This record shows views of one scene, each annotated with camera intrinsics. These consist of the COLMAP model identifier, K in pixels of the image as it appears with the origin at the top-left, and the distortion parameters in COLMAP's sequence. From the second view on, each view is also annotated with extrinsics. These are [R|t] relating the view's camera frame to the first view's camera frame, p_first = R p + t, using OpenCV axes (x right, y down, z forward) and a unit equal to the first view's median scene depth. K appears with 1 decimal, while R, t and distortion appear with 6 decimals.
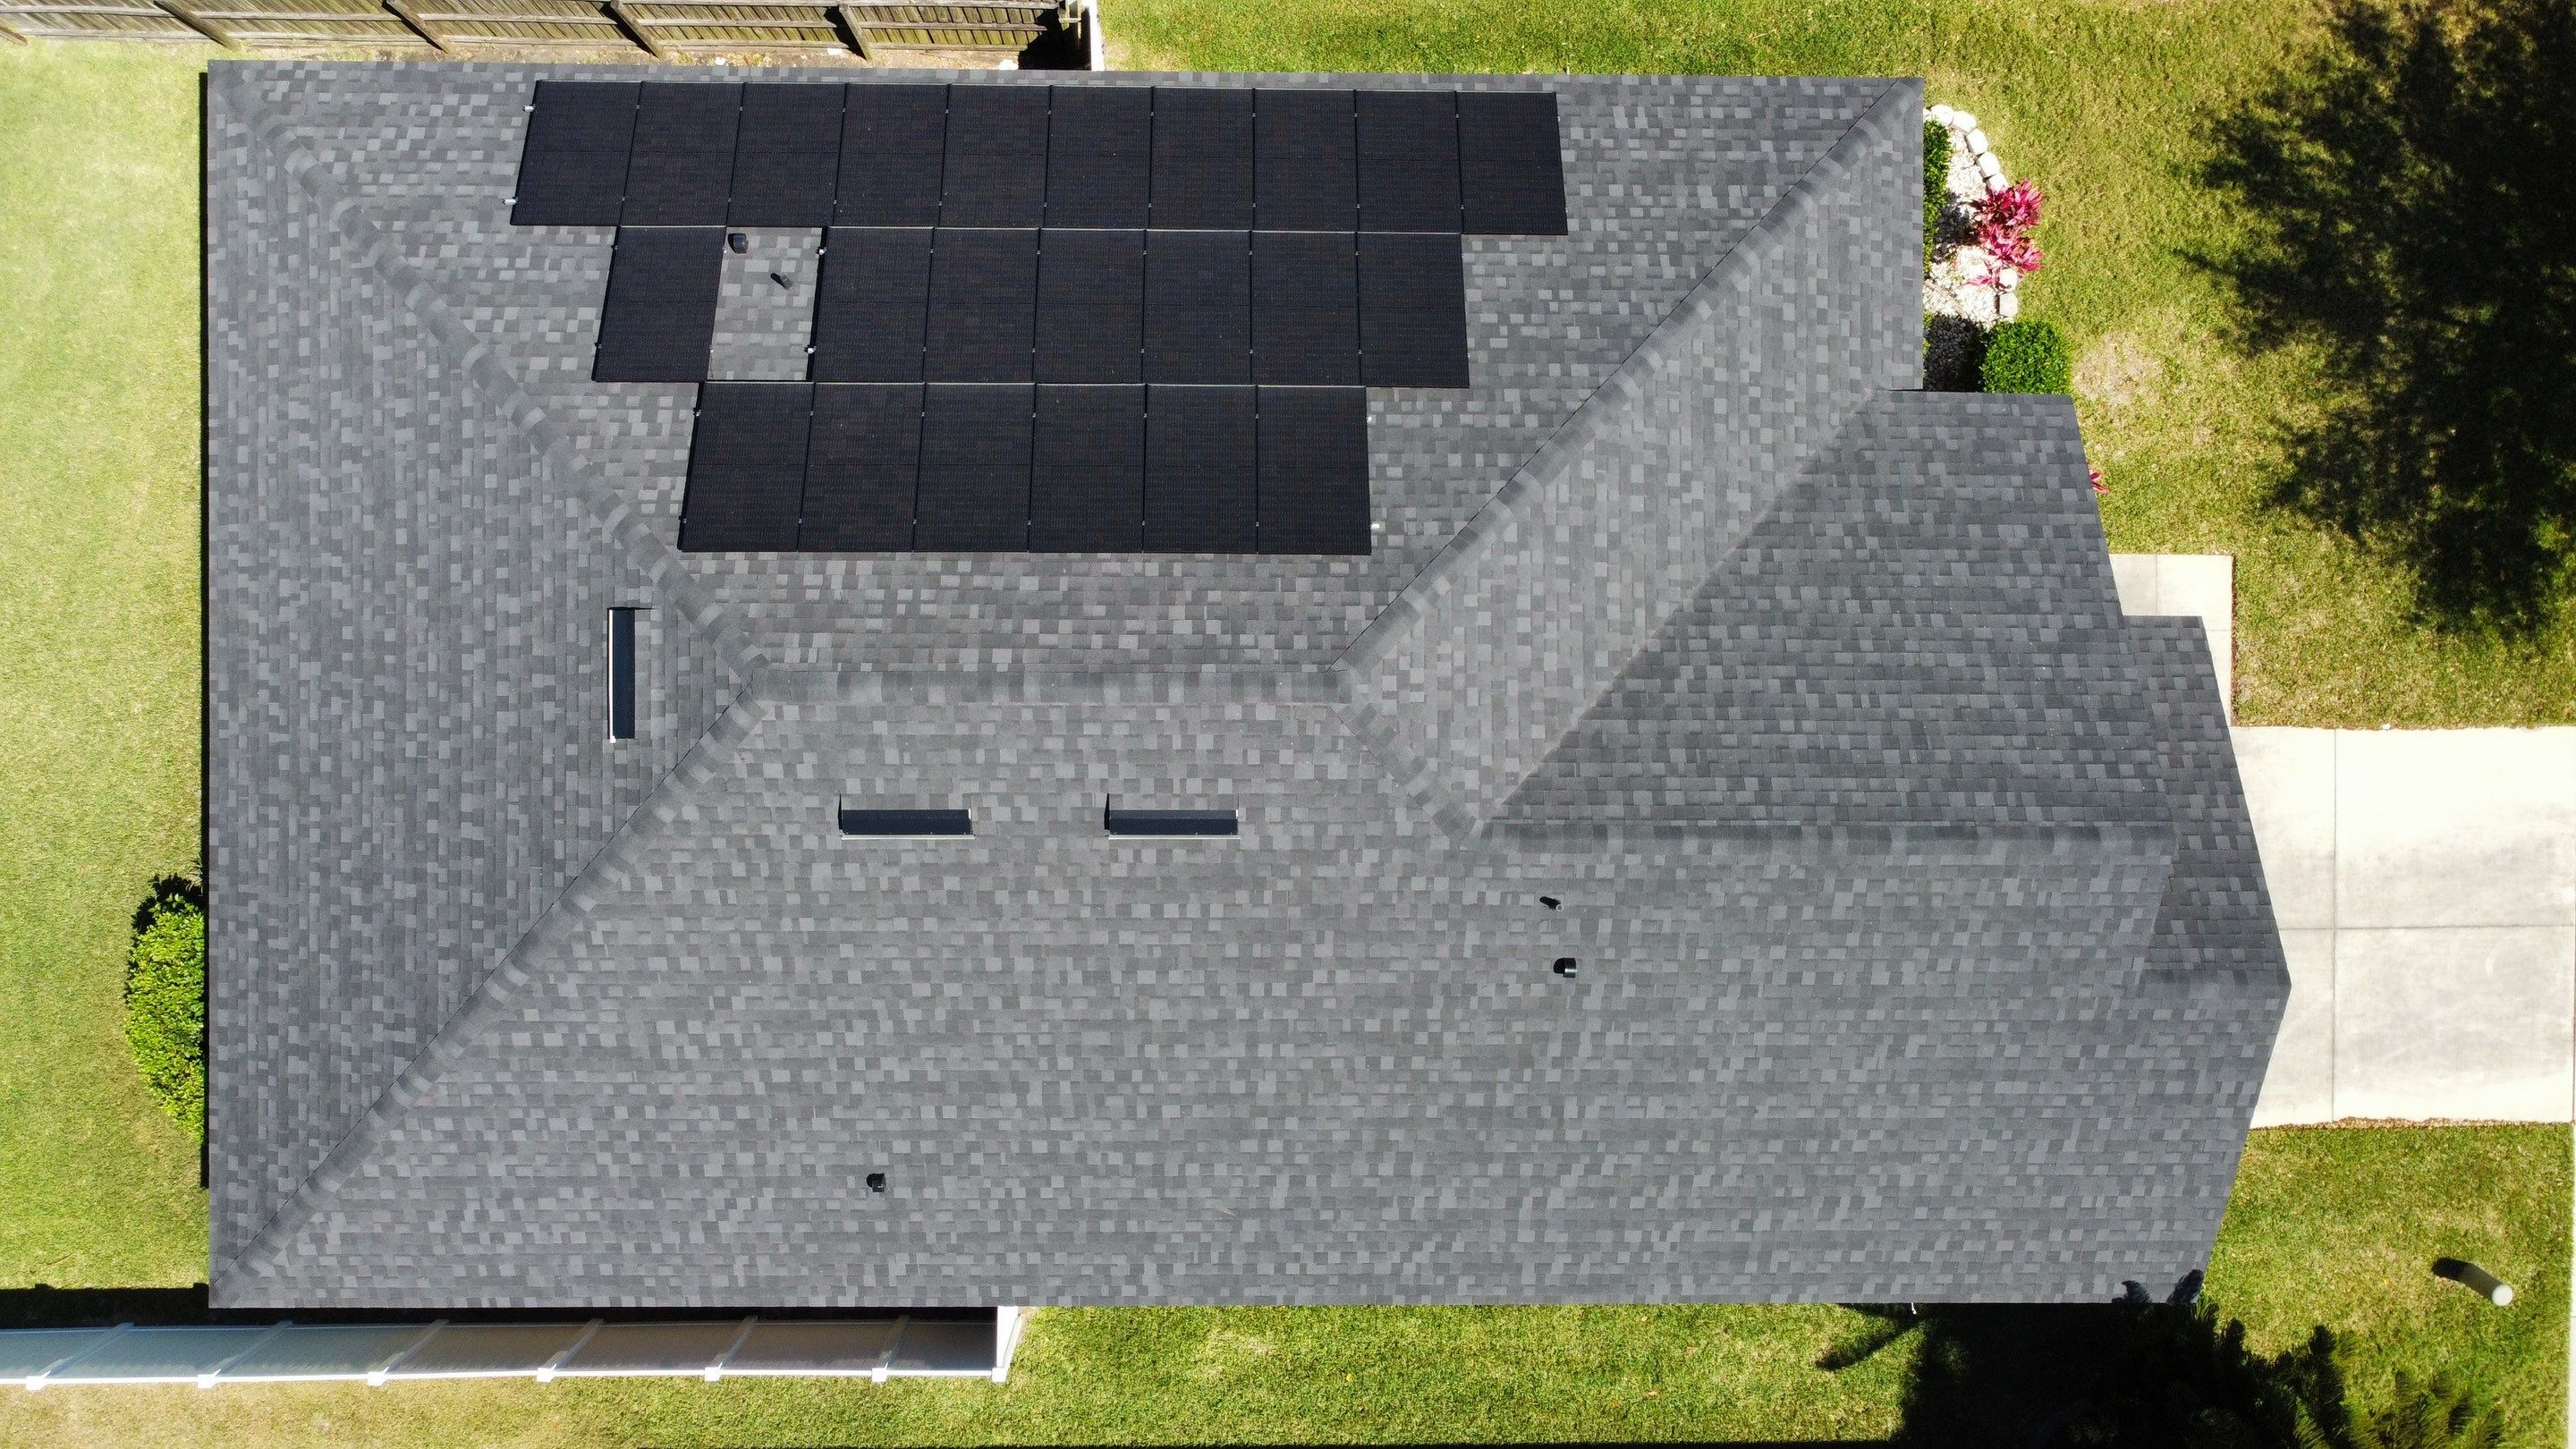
lens RADIAL K [[1952.8, 0, 1246.8], [0, 1952.8, 701.0], [0, 0, 1]] dist [0.003038, -0.008111]
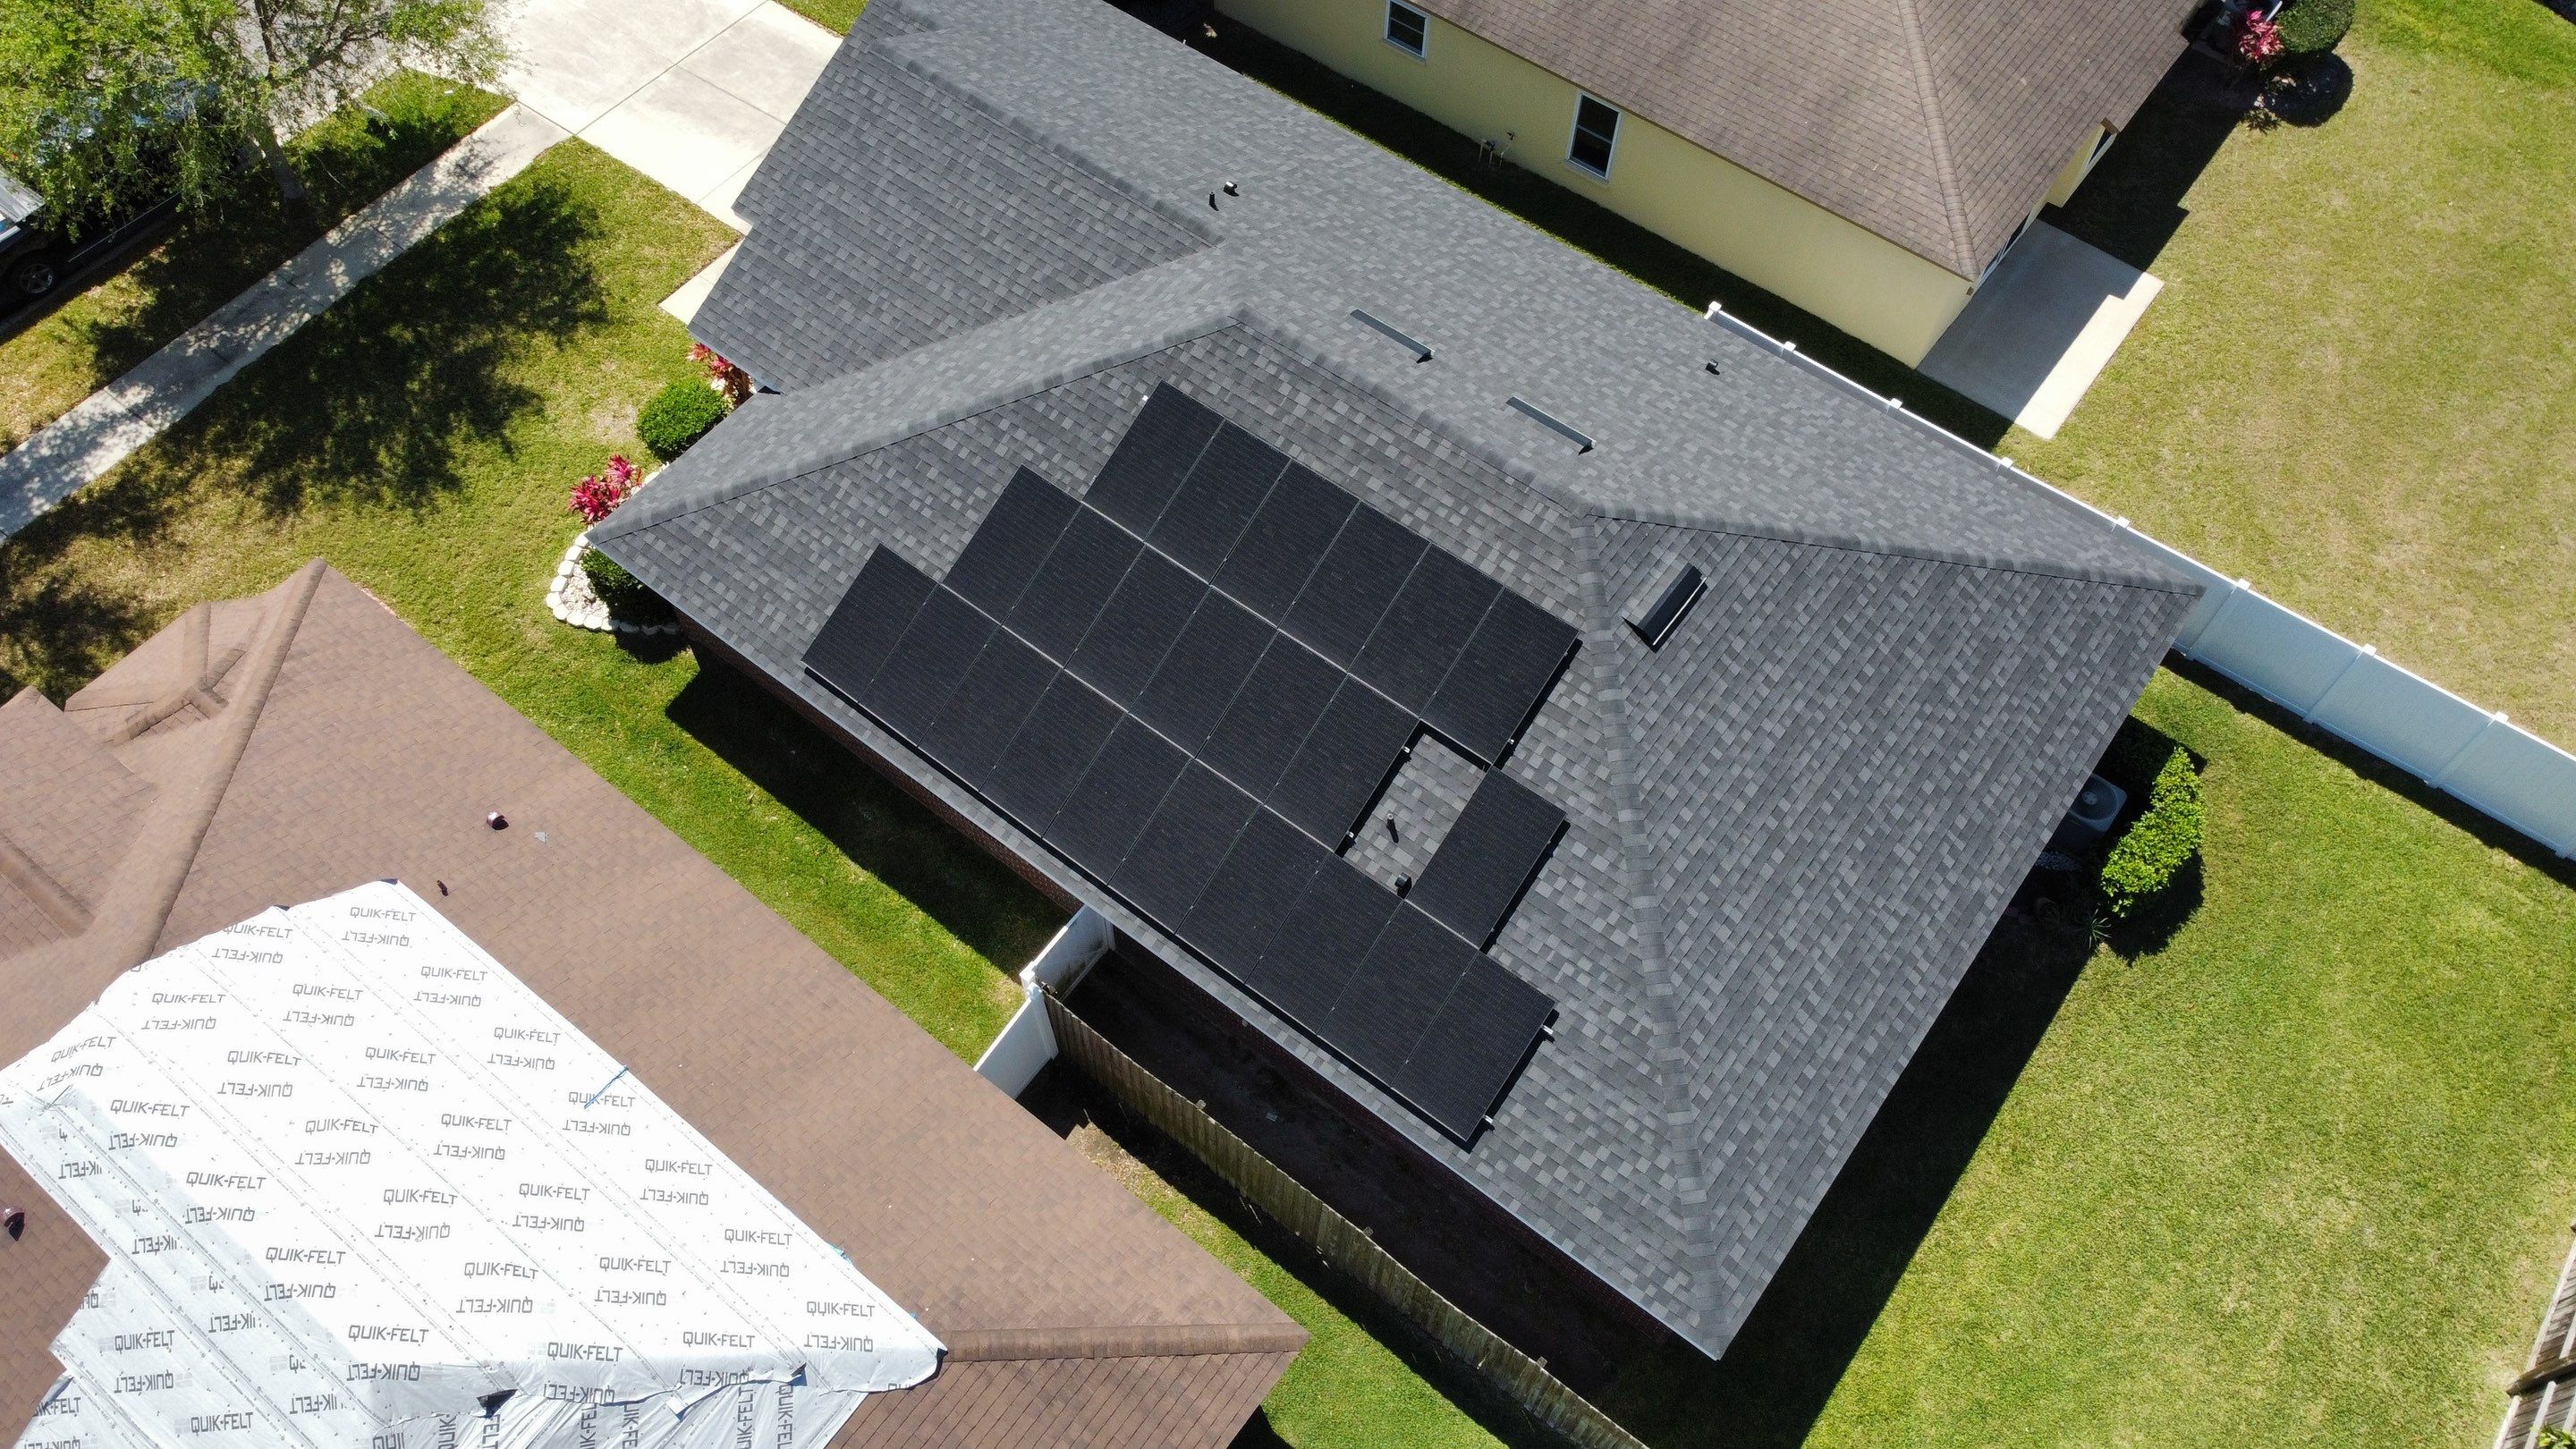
lens RADIAL K [[1952.8, 0, 1259.3], [0, 1952.8, 700.6], [0, 0, 1]] dist [0.003038, -0.008111]
pose [[-0.793066, -0.528366, 0.303109, -0.490667], [0.608761, -0.670046, 0.424791, -0.716161], [-0.021349, 0.521409, 0.853040, -0.060037]]
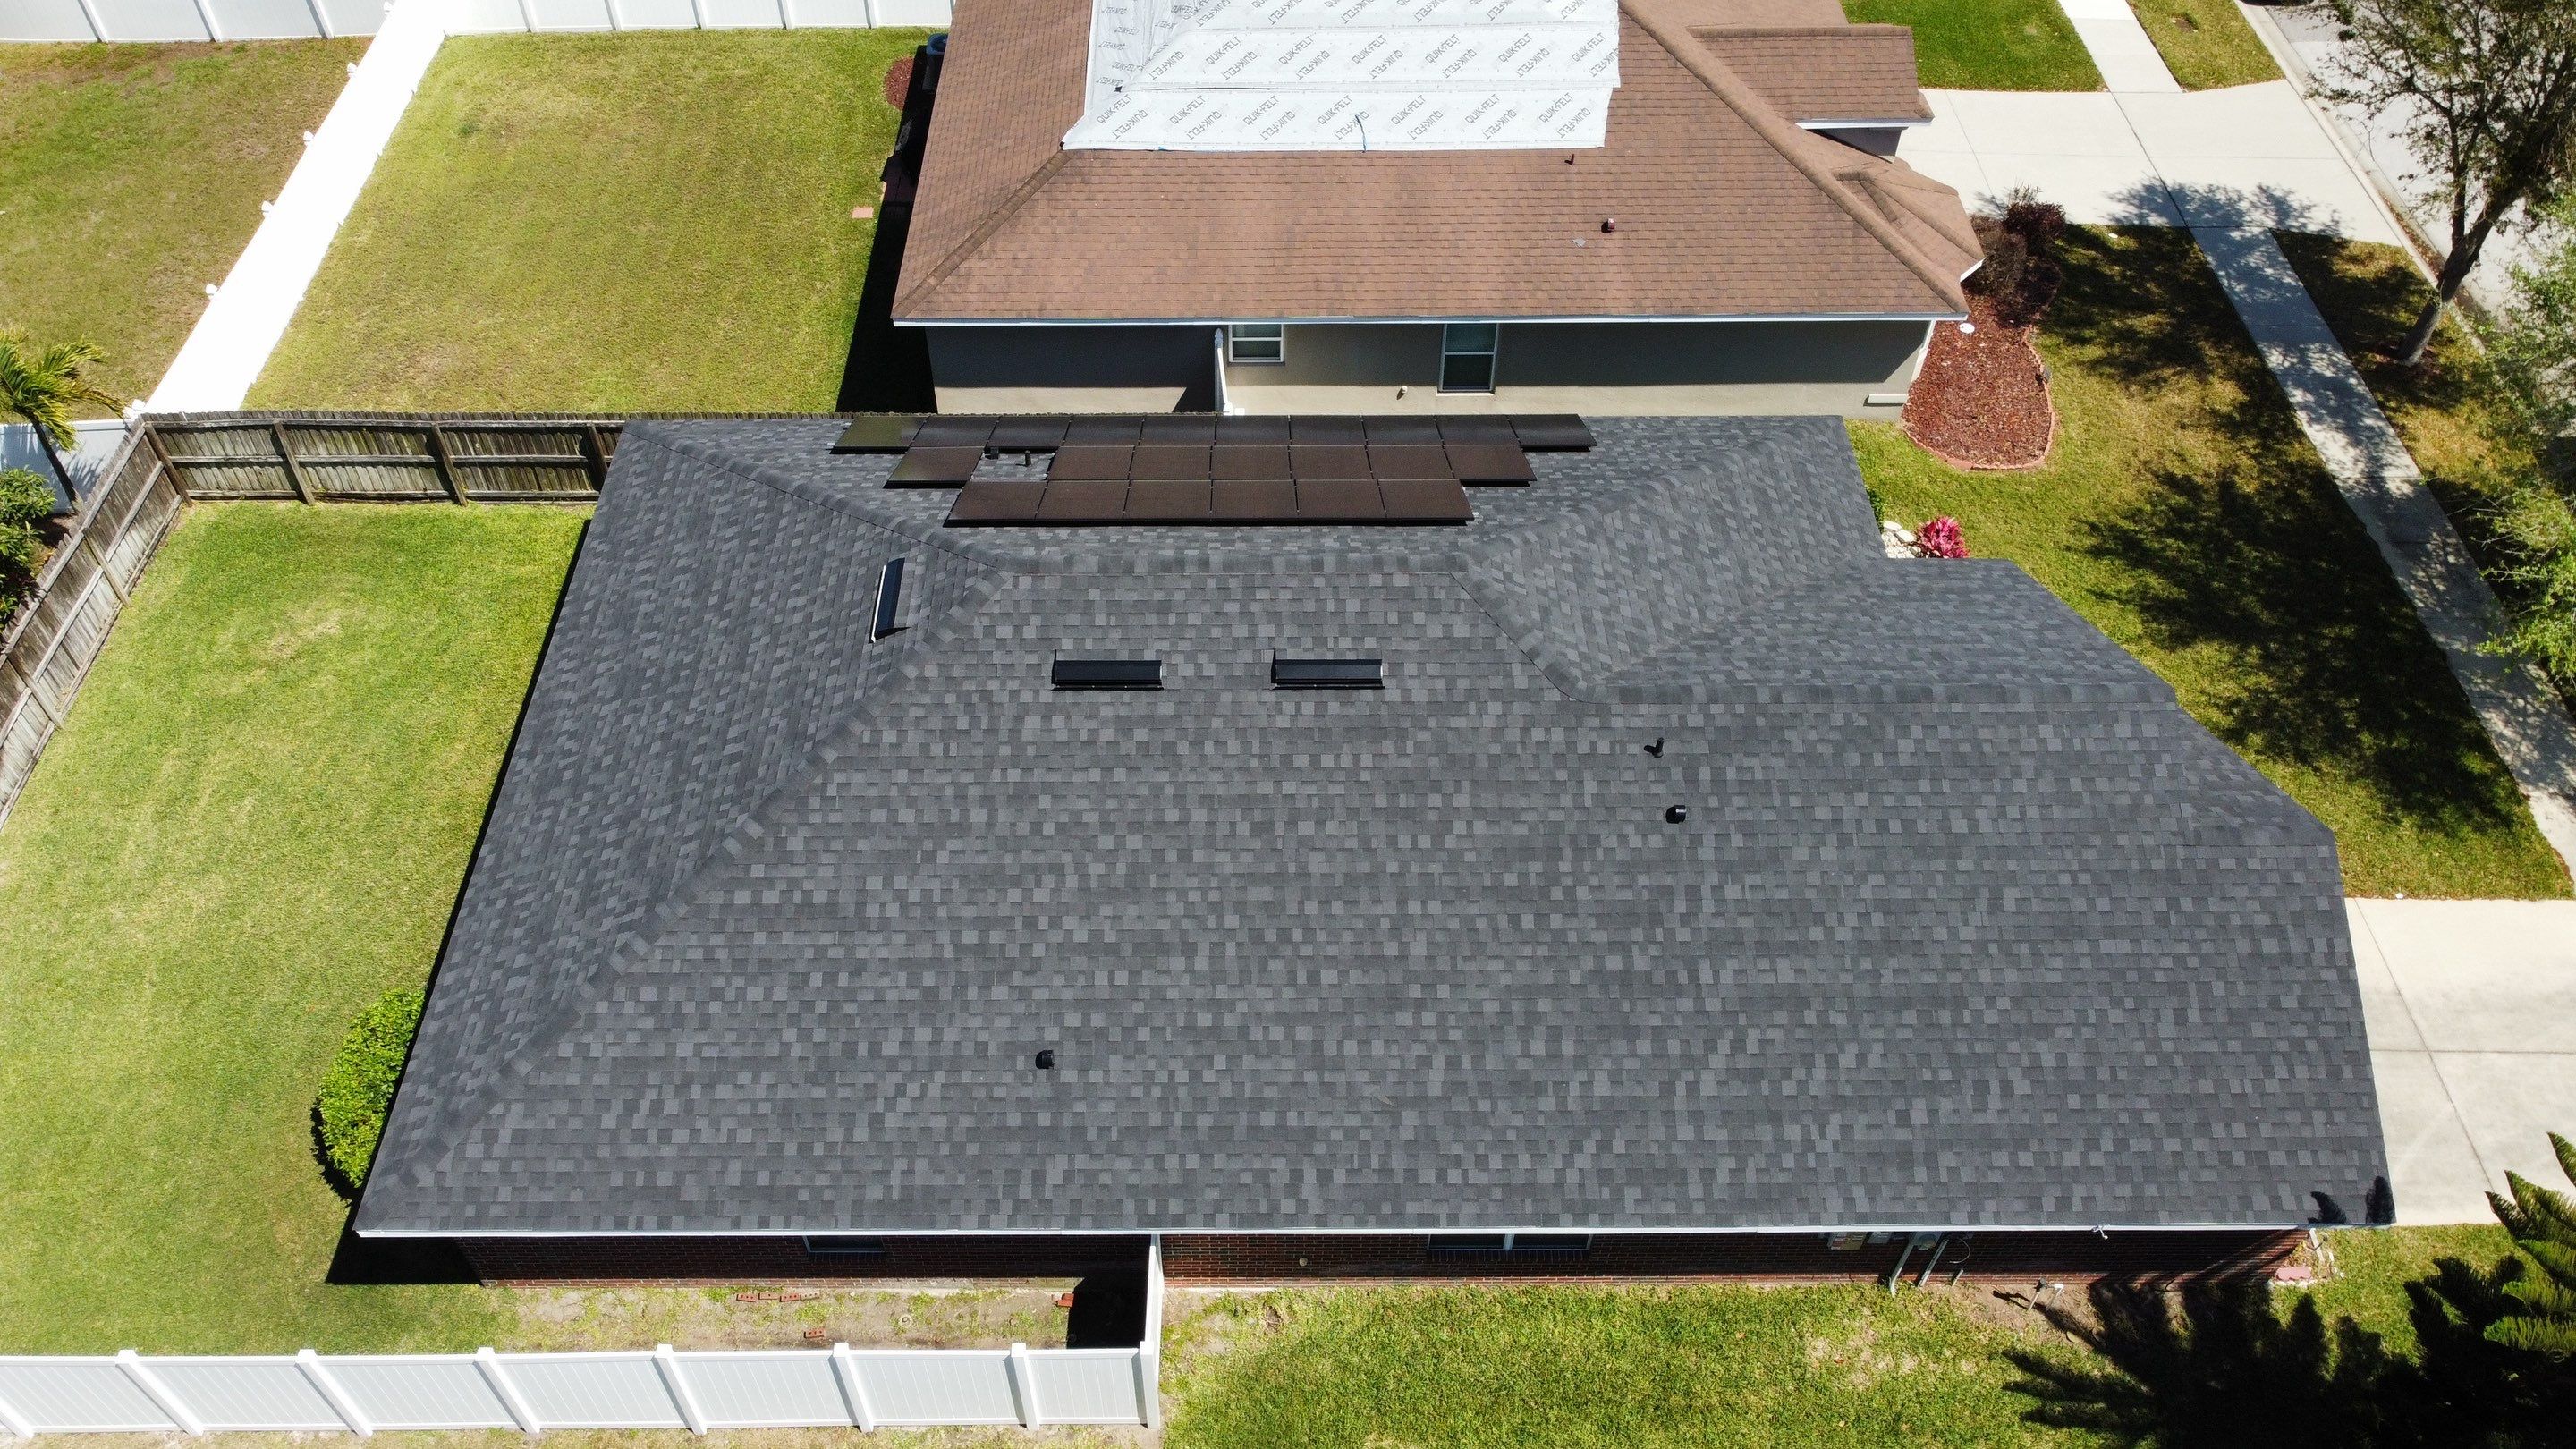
lens RADIAL K [[1952.8, 0, 1244.3], [0, 1952.8, 693.4], [0, 0, 1]] dist [0.003038, -0.008111]
pose [[0.999731, -0.018552, -0.013885, -0.067778], [0.004048, 0.729801, -0.683647, 0.831161], [0.022816, 0.683408, 0.729680, 0.116324]]
